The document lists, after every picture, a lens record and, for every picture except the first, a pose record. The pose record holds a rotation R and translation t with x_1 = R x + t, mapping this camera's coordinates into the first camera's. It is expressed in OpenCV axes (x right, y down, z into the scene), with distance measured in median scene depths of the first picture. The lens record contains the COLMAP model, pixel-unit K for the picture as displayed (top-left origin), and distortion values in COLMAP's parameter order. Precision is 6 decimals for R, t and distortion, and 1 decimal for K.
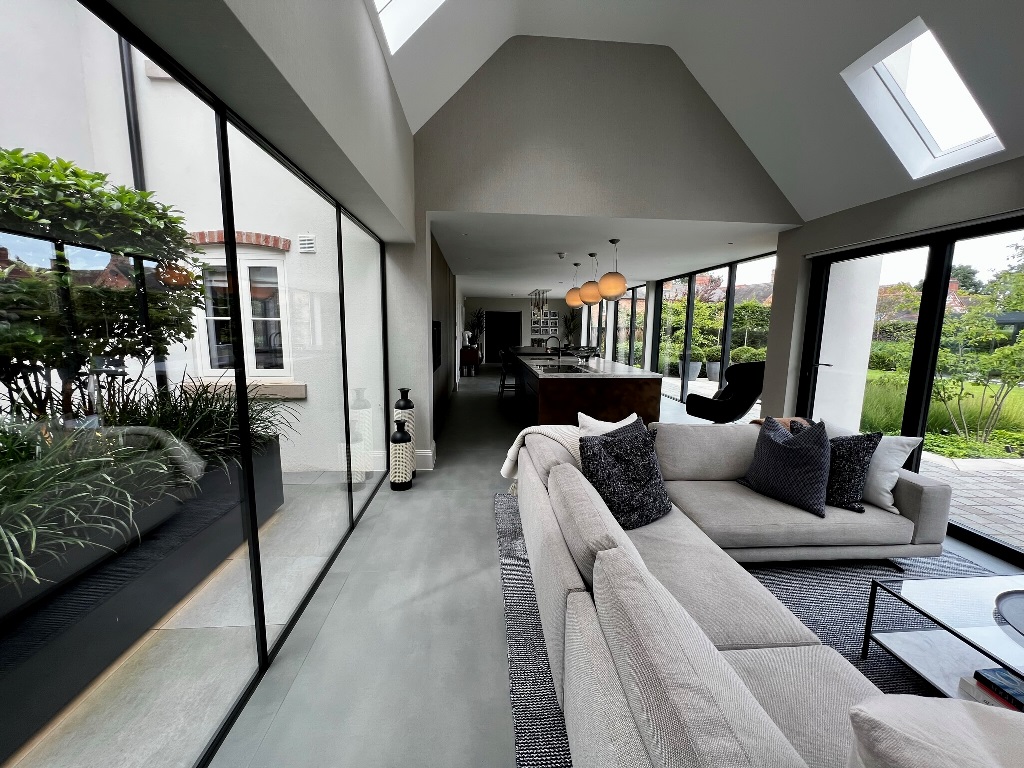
lens RADIAL K [[408.1, 0, 510.8], [0, 408.1, 382.5], [0, 0, 1]] dist [-0.000571, -0.000048]
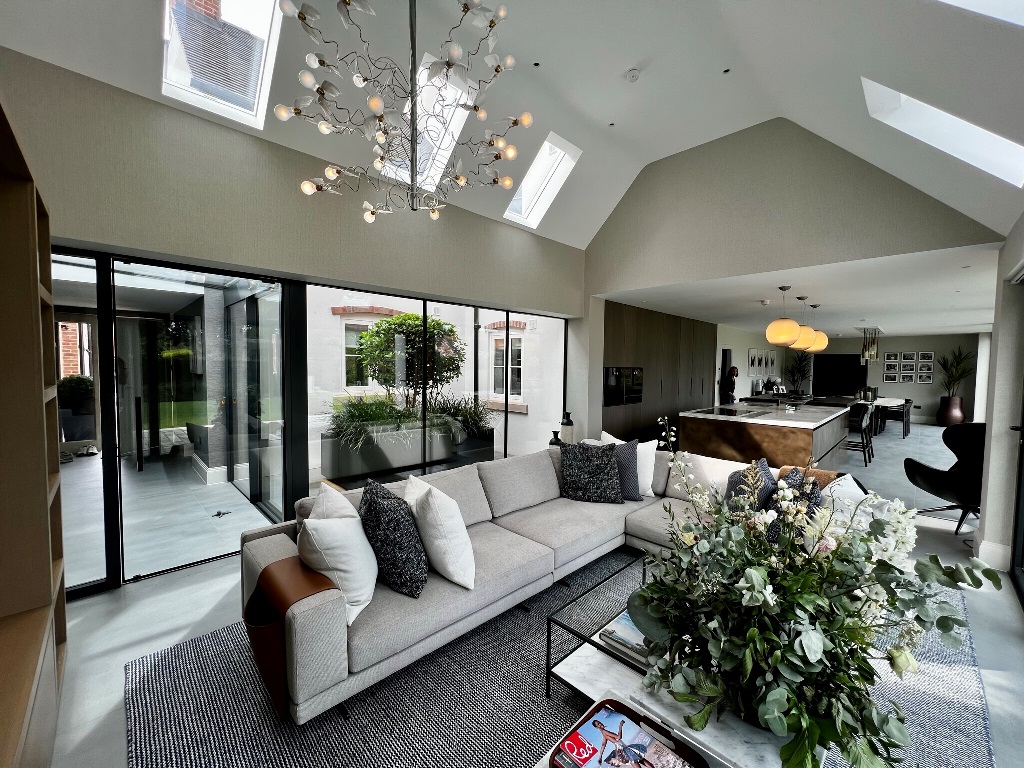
lens RADIAL K [[408.1, 0, 511.6], [0, 408.1, 385.9], [0, 0, 1]] dist [-0.000571, -0.000048]
pose [[0.646088, 0.032729, -0.762561, 0.390676], [-0.109052, 0.992789, -0.049785, 0.008711], [0.755432, 0.115324, 0.644998, -0.077212]]
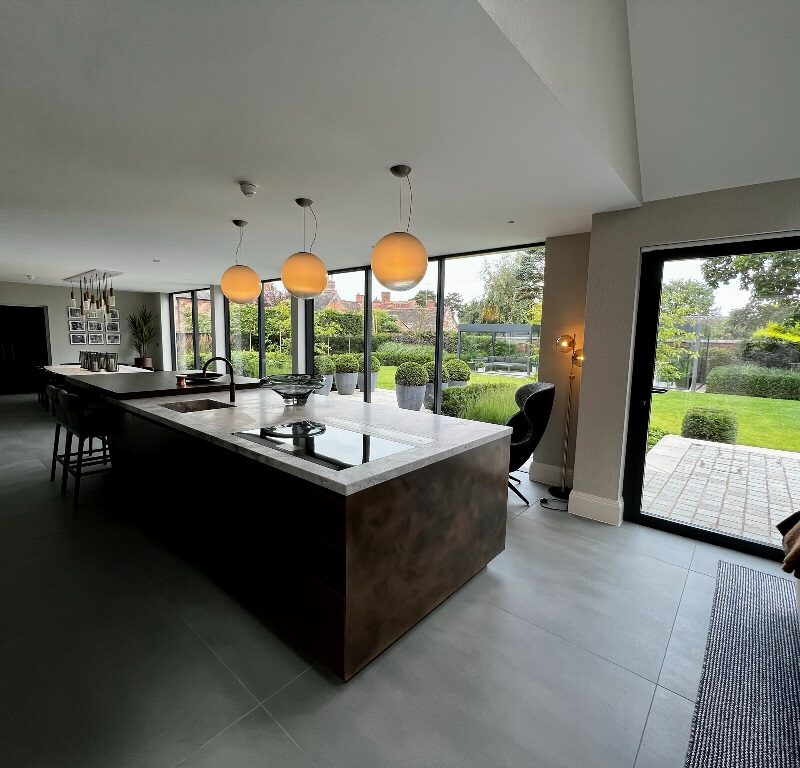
lens RADIAL K [[415.9, 0, 399.8], [0, 415.9, 383.1], [0, 0, 1]] dist [-0.016507, -0.000183]
pose [[0.707183, -0.079140, 0.702587, -0.082259], [0.087505, 0.995873, 0.024099, -0.066163], [-0.701594, 0.044438, 0.711190, 0.433559]]
